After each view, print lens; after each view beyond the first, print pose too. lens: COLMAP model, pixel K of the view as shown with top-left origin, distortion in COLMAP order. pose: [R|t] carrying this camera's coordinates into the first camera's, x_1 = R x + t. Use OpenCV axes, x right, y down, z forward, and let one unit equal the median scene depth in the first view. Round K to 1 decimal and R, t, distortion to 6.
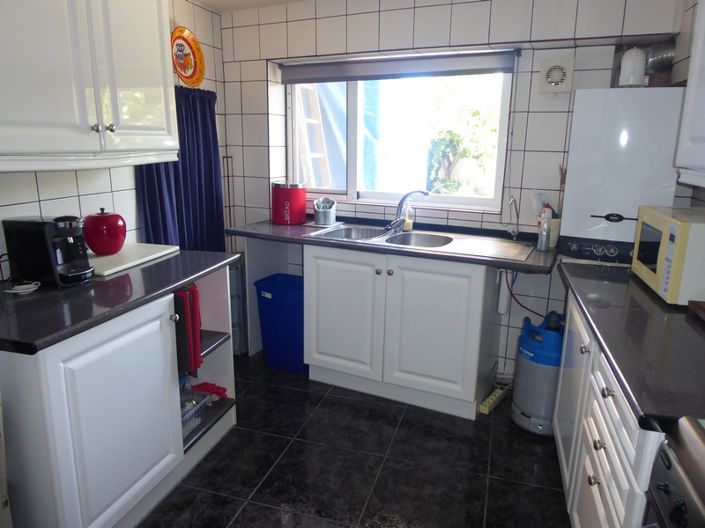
lens RADIAL K [[501.9, 0, 351.9], [0, 501.9, 264.9], [0, 0, 1]] dist [-0.022103, 0.001329]
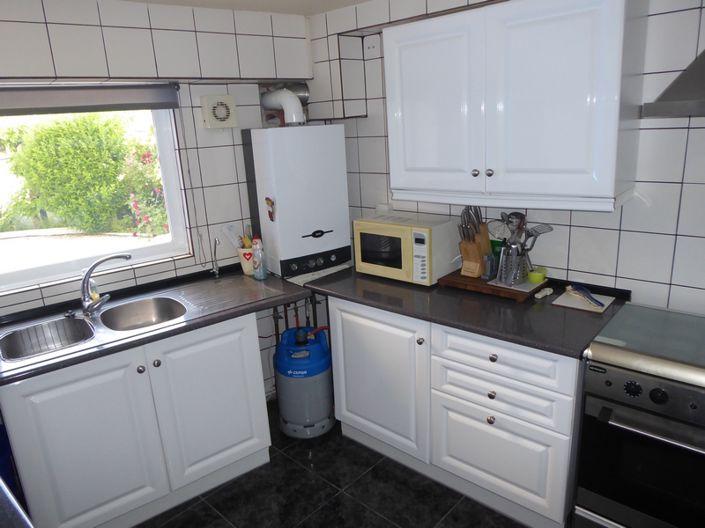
lens RADIAL K [[501.9, 0, 352.1], [0, 501.9, 262.6], [0, 0, 1]] dist [-0.022103, 0.001329]
pose [[0.433666, -0.279833, 0.856521, -0.431395], [0.272205, 0.946830, 0.171517, -0.190932], [-0.858975, 0.158768, 0.486779, 0.325287]]
